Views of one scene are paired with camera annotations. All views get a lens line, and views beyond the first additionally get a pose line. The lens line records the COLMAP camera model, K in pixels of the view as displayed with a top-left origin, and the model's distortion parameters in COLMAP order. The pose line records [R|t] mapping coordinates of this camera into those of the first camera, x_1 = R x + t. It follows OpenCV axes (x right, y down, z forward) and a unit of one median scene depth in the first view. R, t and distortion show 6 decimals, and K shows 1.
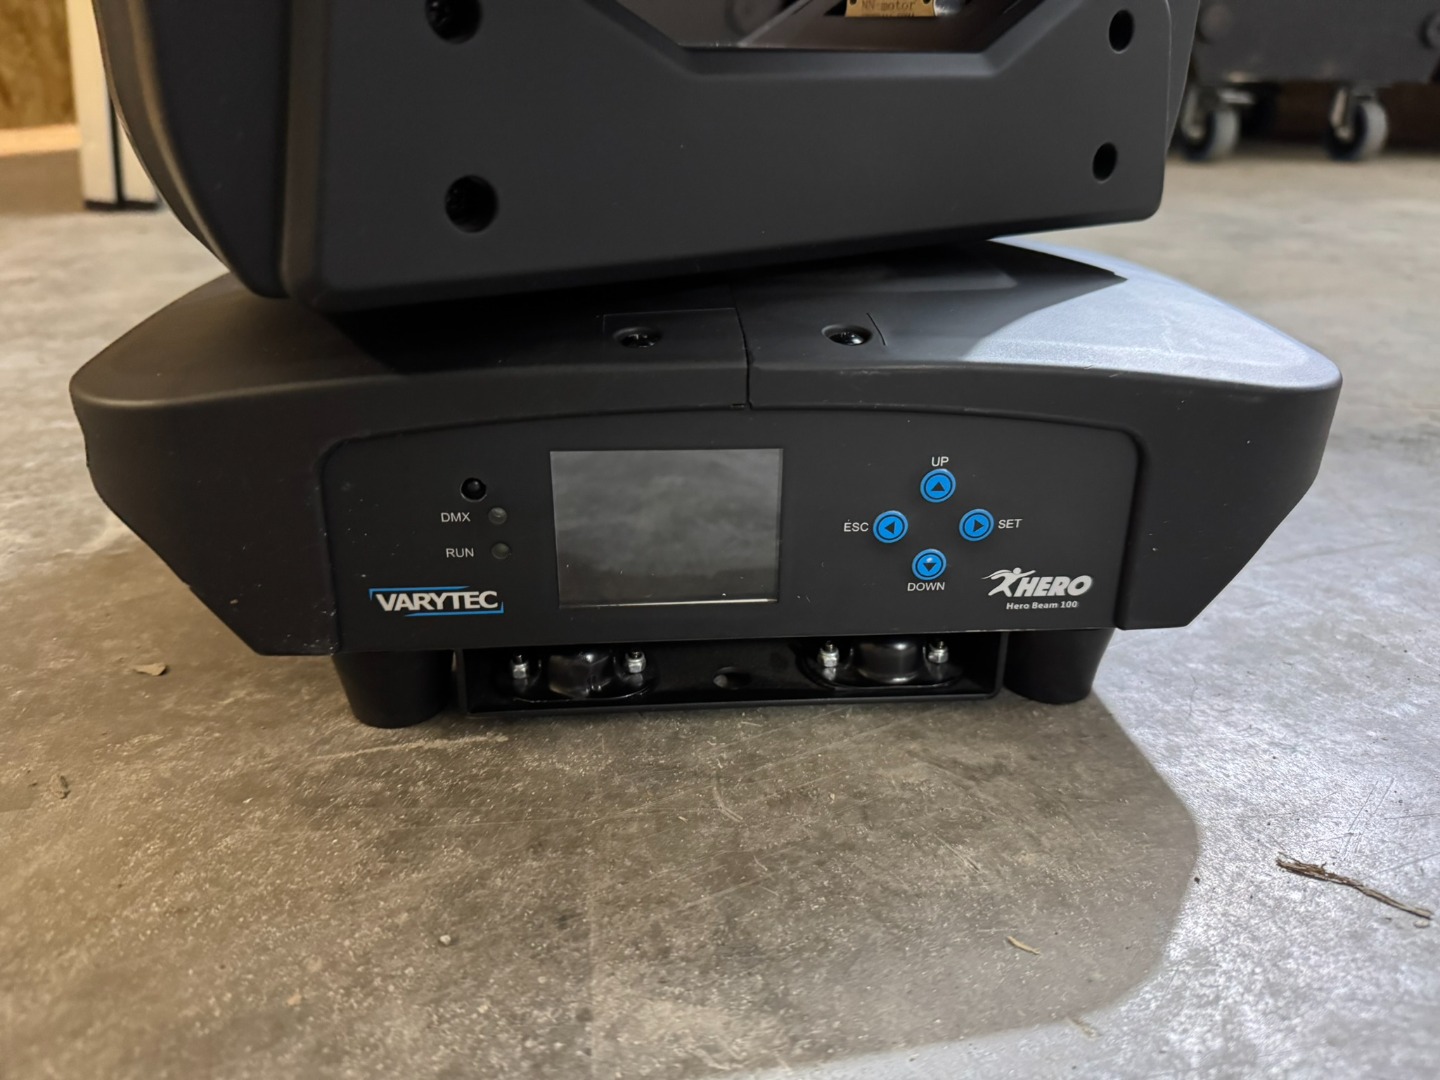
lens RADIAL K [[1098.4, 0, 714.1], [0, 1098.4, 533.9], [0, 0, 1]] dist [0.006008, -0.019935]
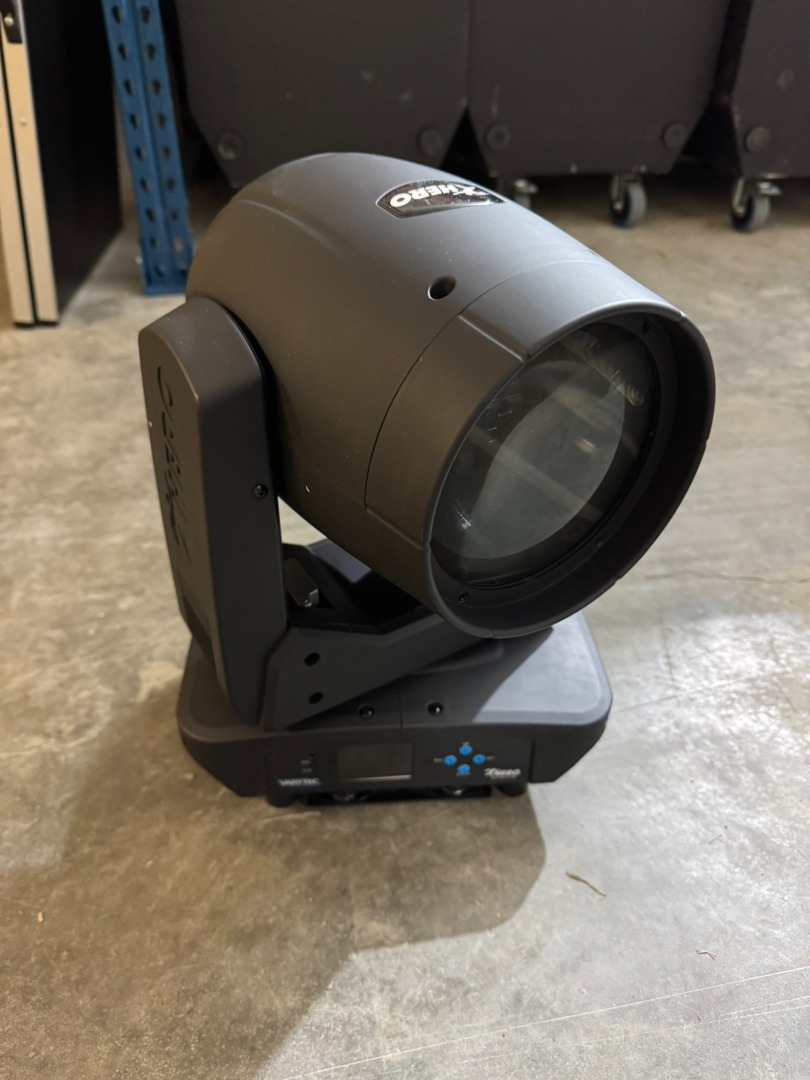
lens RADIAL K [[823.8, 0, 405.6], [0, 823.8, 547.1], [0, 0, 1]] dist [0.006008, -0.019935]
pose [[0.999936, 0.008632, -0.007278, 0.055135], [-0.006932, 0.978166, 0.207711, -1.111317], [0.008912, -0.207648, 0.978163, -1.146966]]
